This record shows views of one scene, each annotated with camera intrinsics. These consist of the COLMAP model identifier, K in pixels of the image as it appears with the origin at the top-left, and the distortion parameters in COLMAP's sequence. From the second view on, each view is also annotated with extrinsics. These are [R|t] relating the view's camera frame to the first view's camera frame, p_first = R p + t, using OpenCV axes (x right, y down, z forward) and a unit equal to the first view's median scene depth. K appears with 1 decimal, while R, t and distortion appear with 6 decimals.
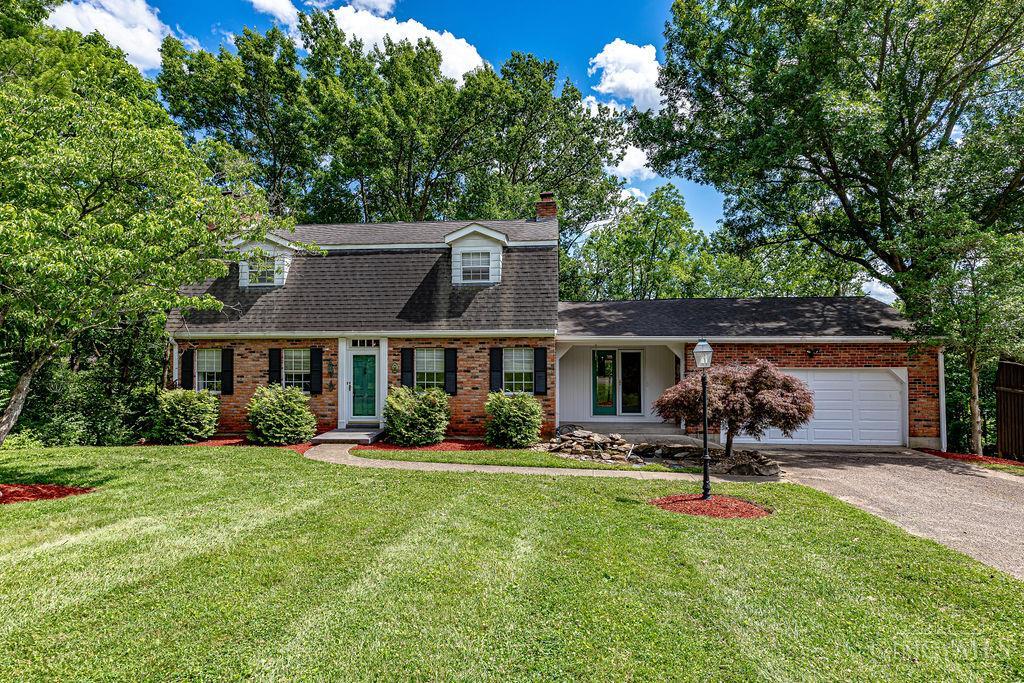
lens RADIAL K [[576.0, 0, 512.4], [0, 576.0, 337.9], [0, 0, 1]] dist [-0.003819, -0.000145]
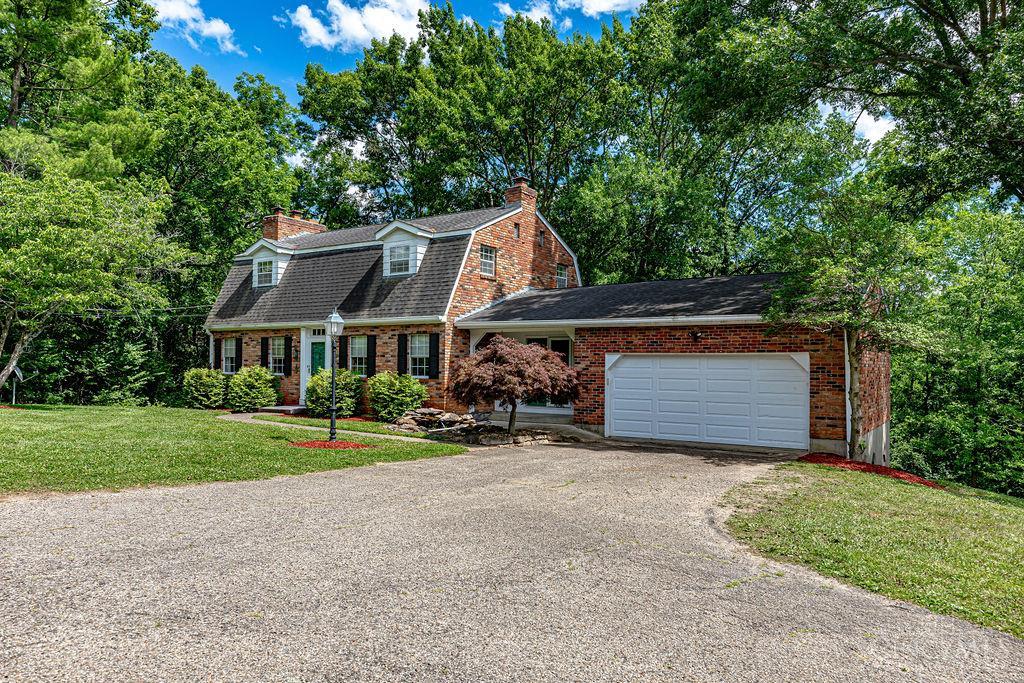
lens RADIAL K [[751.7, 0, 508.6], [0, 751.7, 343.9], [0, 0, 1]] dist [-0.001665, -0.000910]
pose [[0.870782, -0.004899, -0.491645, 0.825247], [0.000389, 0.999957, -0.009276, 0.047879], [0.491669, 0.007886, 0.870747, -0.126915]]
